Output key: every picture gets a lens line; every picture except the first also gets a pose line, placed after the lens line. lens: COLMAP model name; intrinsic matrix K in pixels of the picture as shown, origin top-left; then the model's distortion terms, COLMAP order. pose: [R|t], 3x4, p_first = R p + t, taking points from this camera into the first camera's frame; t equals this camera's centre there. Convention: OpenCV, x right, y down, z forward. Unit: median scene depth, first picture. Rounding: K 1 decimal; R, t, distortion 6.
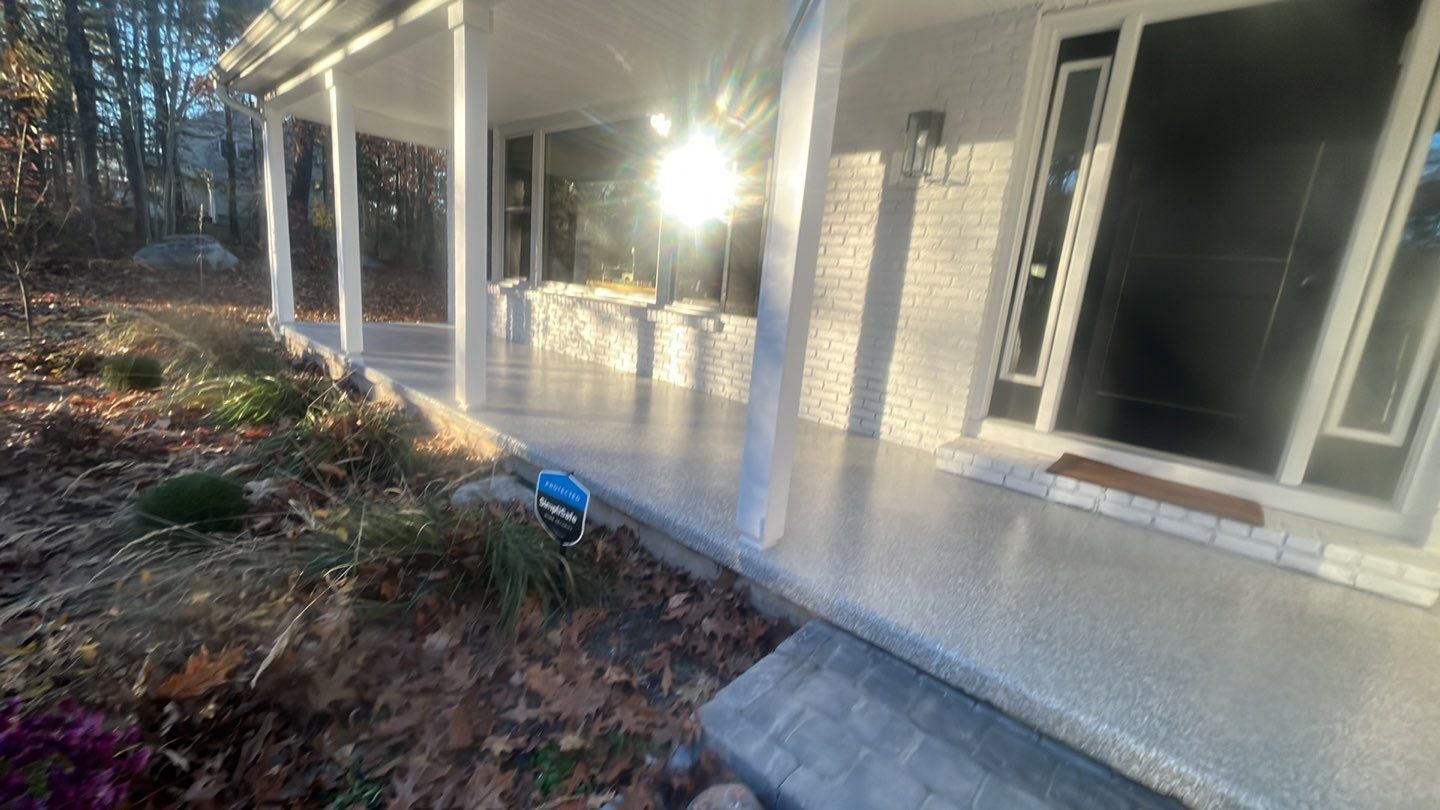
lens RADIAL K [[566.9, 0, 722.2], [0, 566.9, 400.8], [0, 0, 1]] dist [-0.002822, 0.000942]
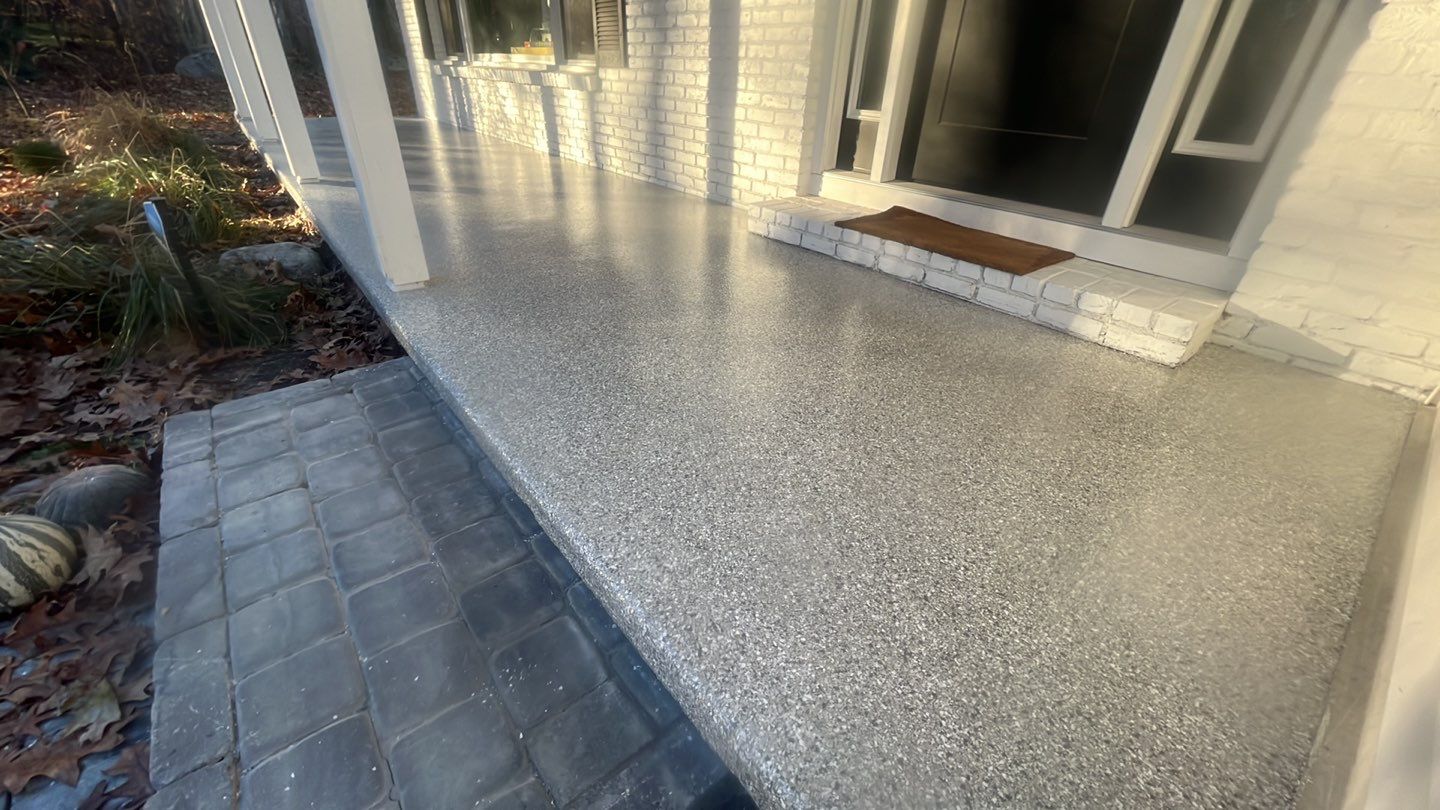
lens RADIAL K [[566.9, 0, 717.0], [0, 566.9, 400.7], [0, 0, 1]] dist [-0.002822, 0.000942]
pose [[0.984791, 0.032615, -0.170654, 0.439754], [0.021584, 0.951647, 0.306436, 0.090108], [0.172397, -0.305459, 0.936469, 0.083902]]
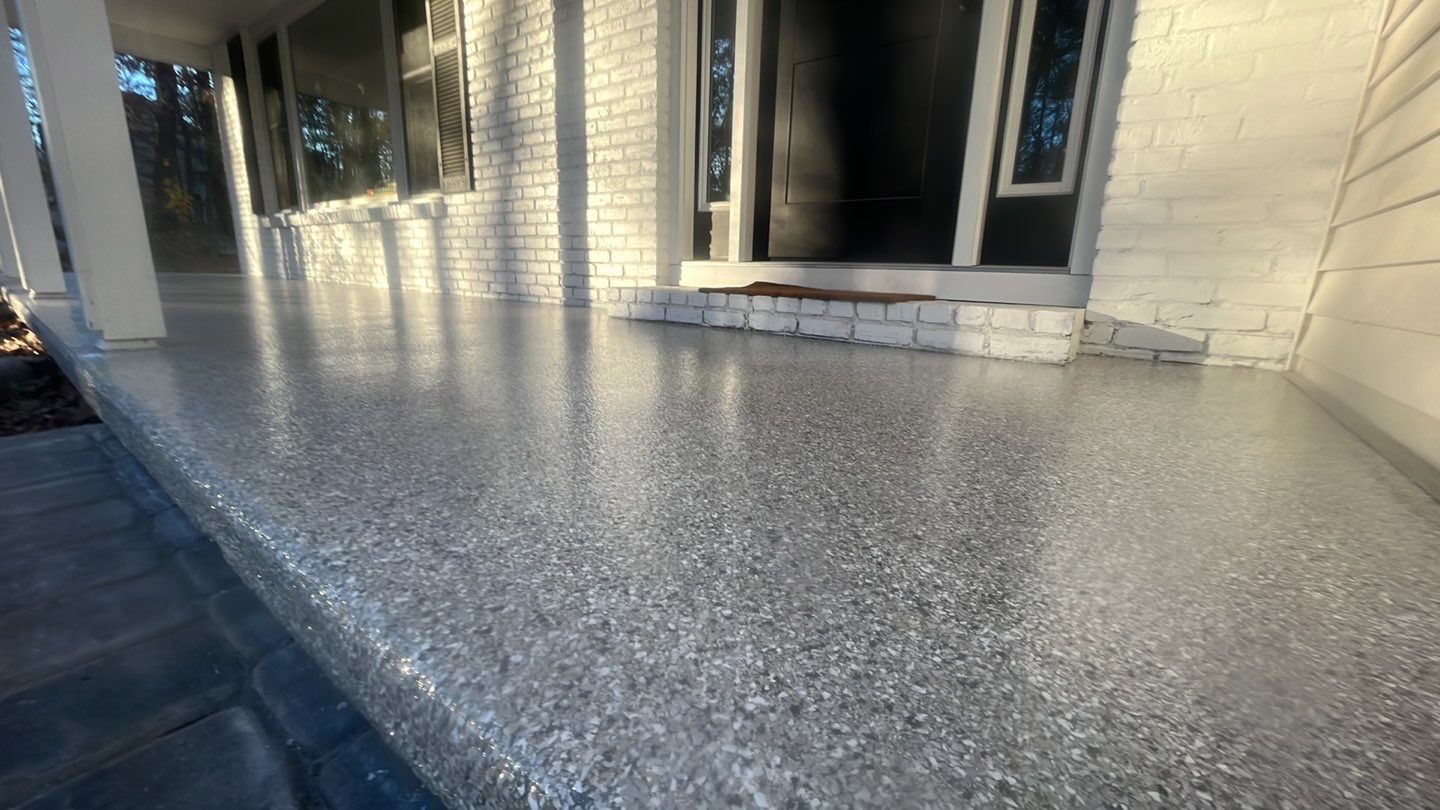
lens RADIAL K [[566.9, 0, 718.1], [0, 566.9, 400.3], [0, 0, 1]] dist [-0.002822, 0.000942]
pose [[0.995483, -0.077850, 0.054344, 0.433562], [0.076326, 0.996644, 0.029585, 0.205132], [-0.056465, -0.025304, 0.998084, 0.161258]]
